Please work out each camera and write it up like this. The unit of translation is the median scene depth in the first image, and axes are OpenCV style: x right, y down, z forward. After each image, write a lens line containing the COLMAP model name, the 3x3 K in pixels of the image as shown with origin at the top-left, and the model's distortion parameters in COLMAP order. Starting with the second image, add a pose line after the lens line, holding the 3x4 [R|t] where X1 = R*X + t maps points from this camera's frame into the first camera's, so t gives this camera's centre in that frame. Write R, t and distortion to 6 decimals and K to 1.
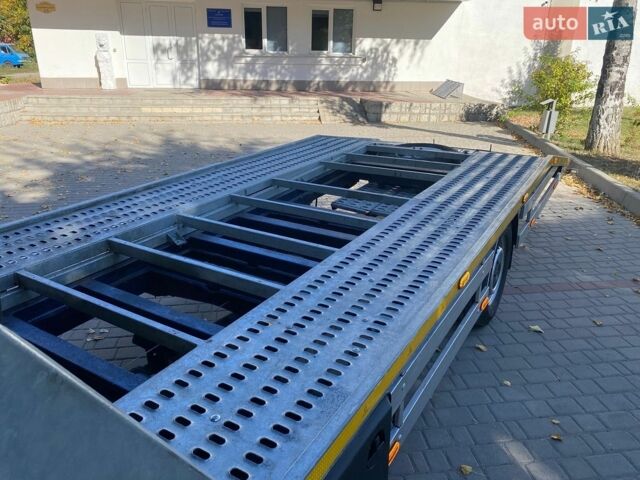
lens RADIAL K [[488.1, 0, 317.5], [0, 488.1, 240.4], [0, 0, 1]] dist [0.017377, -0.005788]
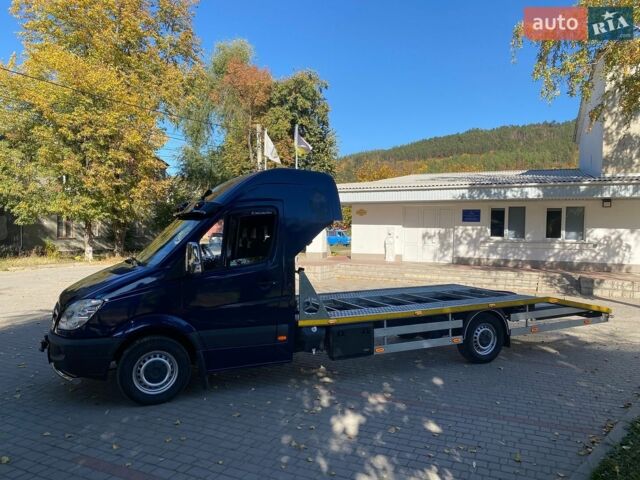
lens RADIAL K [[488.1, 0, 317.5], [0, 488.1, 240.4], [0, 0, 1]] dist [0.017377, -0.005788]
pose [[0.832169, 0.011969, -0.554392, 0.198219], [-0.204628, 0.935834, -0.286952, 0.093885], [0.515385, 0.352237, 0.781222, -0.269200]]
